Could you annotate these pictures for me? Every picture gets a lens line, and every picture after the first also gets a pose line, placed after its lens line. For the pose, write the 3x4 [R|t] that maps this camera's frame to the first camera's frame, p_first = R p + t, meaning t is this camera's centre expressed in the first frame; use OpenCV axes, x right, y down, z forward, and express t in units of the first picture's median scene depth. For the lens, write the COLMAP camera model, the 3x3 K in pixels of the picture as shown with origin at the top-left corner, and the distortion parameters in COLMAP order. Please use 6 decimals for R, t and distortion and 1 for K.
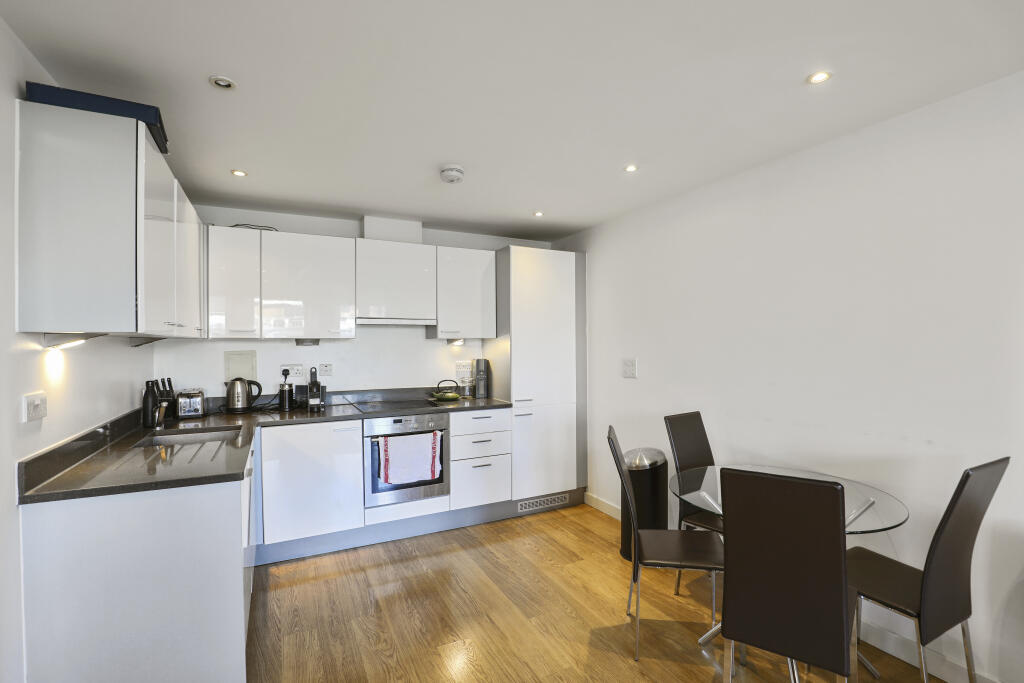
lens RADIAL K [[468.2, 0, 513.9], [0, 468.2, 344.8], [0, 0, 1]] dist [-0.001595, -0.000171]
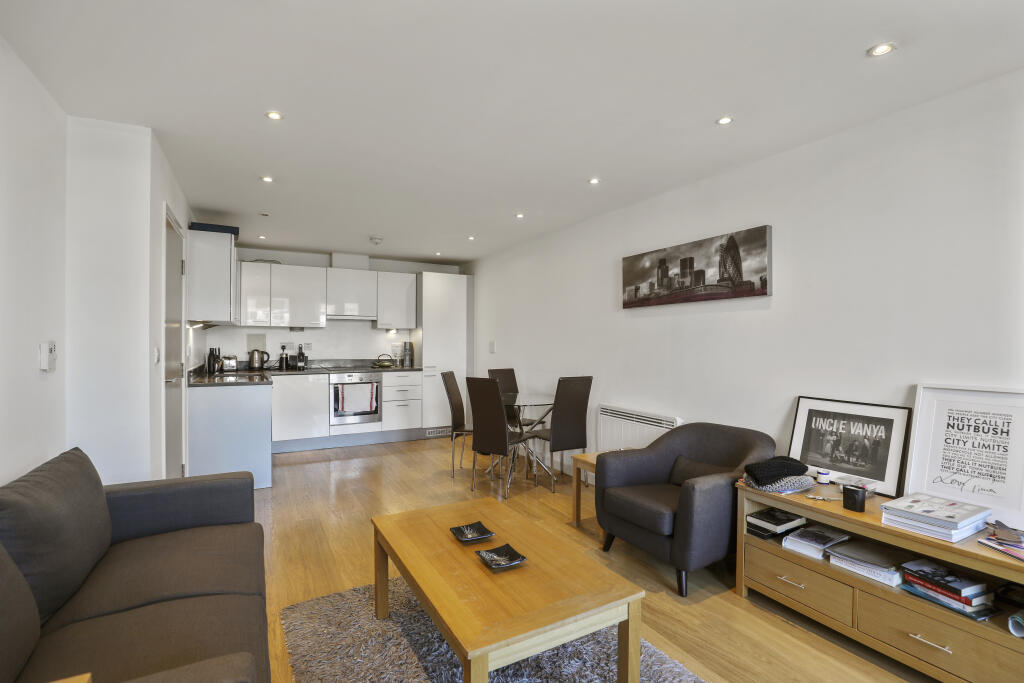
lens RADIAL K [[468.2, 0, 511.5], [0, 468.2, 339.0], [0, 0, 1]] dist [-0.001595, -0.000171]
pose [[0.999586, 0.008854, 0.027375, 0.279825], [-0.008629, 0.999928, -0.008350, 0.035906], [-0.027447, 0.008110, 0.999590, -0.692321]]
